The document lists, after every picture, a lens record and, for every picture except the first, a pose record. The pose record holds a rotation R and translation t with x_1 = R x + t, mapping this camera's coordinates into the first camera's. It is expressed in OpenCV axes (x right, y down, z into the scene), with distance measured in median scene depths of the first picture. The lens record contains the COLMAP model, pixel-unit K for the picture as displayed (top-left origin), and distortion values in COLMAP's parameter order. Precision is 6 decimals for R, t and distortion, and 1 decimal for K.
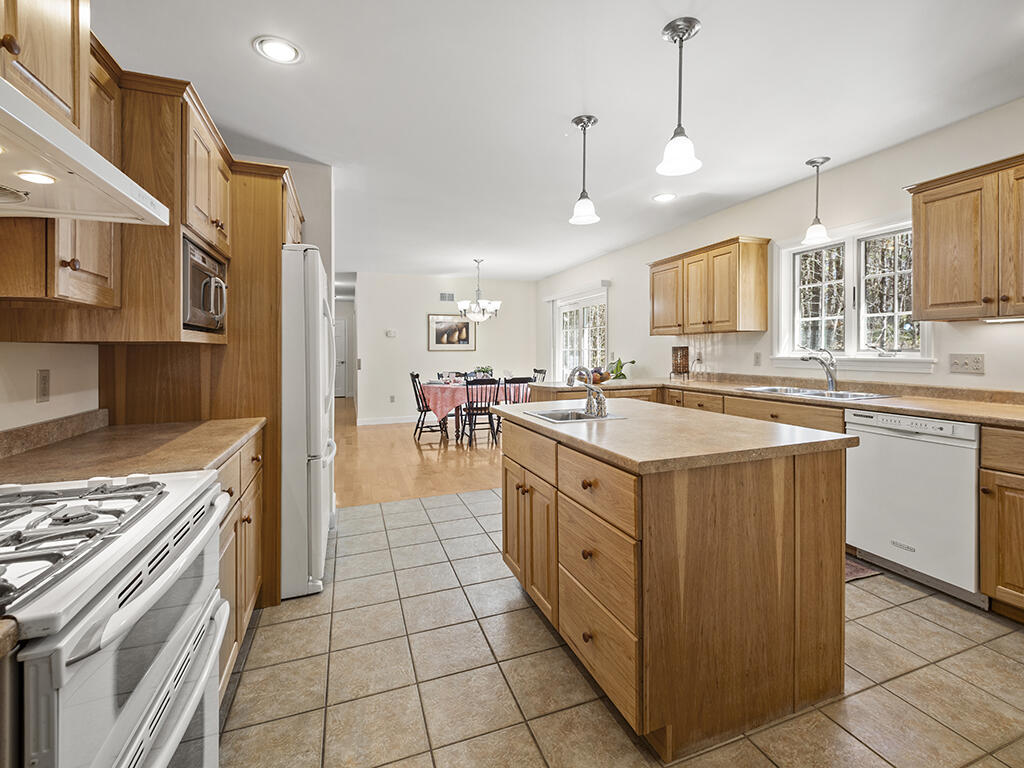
lens RADIAL K [[464.2, 0, 532.7], [0, 464.2, 358.4], [0, 0, 1]] dist [0.003320, 0.000243]
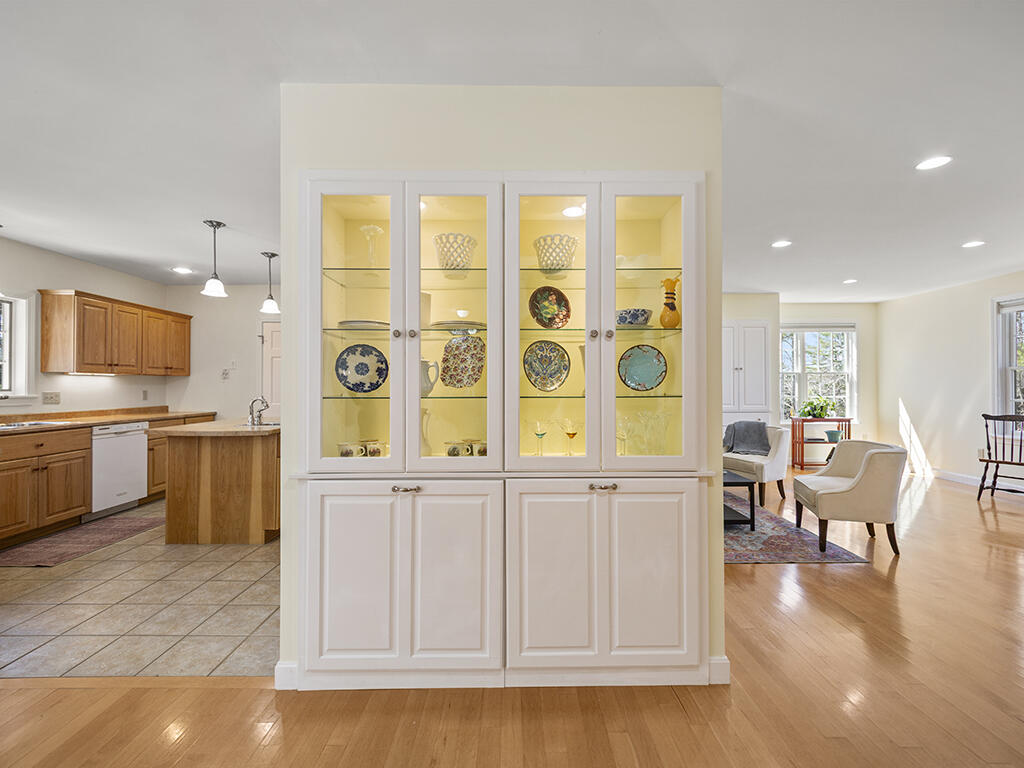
lens RADIAL K [[445.9, 0, 512.0], [0, 445.9, 384.0], [0, 0, 1]] dist [0.014822, -0.009892]
pose [[-0.933645, 0.007703, 0.358117, -0.970436], [0.012566, 0.999858, 0.011255, -0.028253], [-0.357979, 0.015009, -0.933609, 1.566420]]
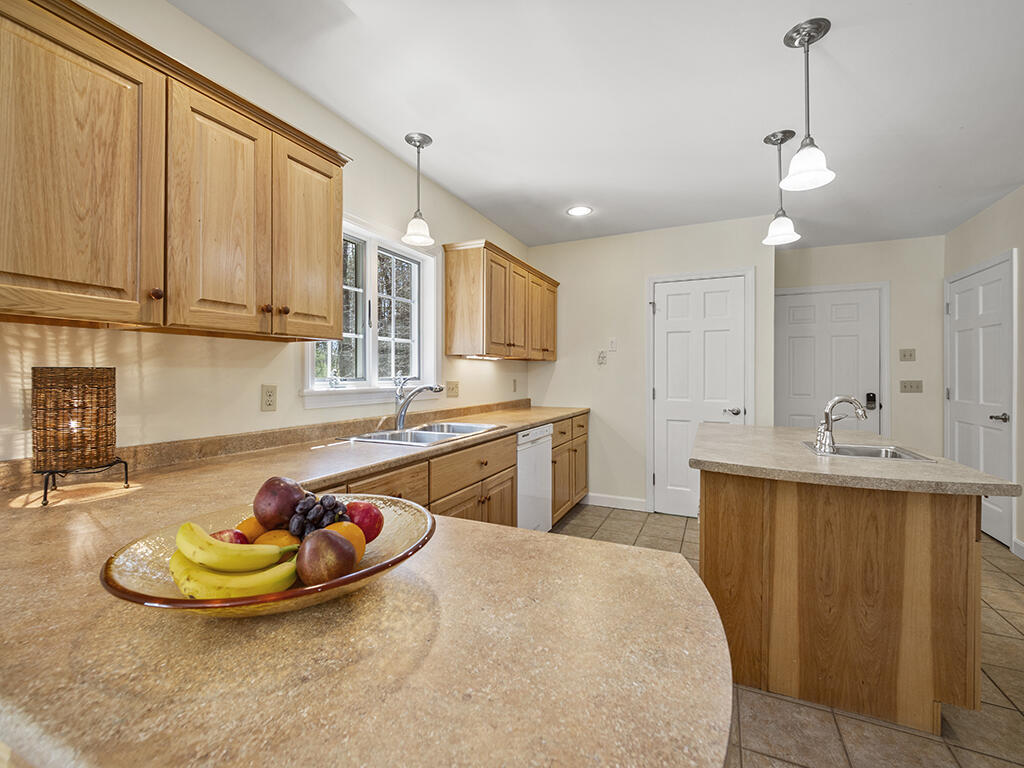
lens RADIAL K [[453.6, 0, 515.6], [0, 453.6, 375.5], [0, 0, 1]] dist [0.004429, -0.000364]
pose [[-0.695625, 0.003157, 0.718398, -0.055426], [0.015949, 0.999812, 0.011050, -0.028352], [-0.718228, 0.019145, -0.695544, 1.422597]]
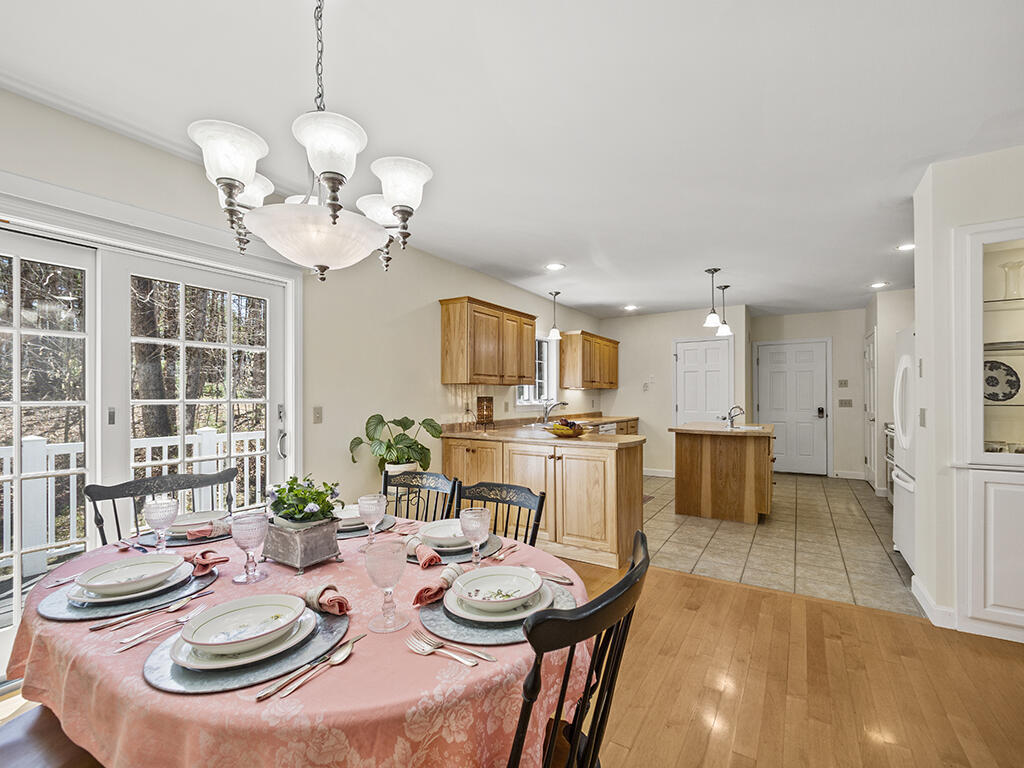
lens RADIAL K [[454.1, 0, 513.8], [0, 454.1, 398.2], [0, 0, 1]] dist [-0.000232, -0.000229]
pose [[-0.592158, 0.005534, 0.805803, -0.684642], [0.022764, 0.999692, 0.009863, -0.042725], [-0.805501, 0.024184, -0.592101, 2.153112]]
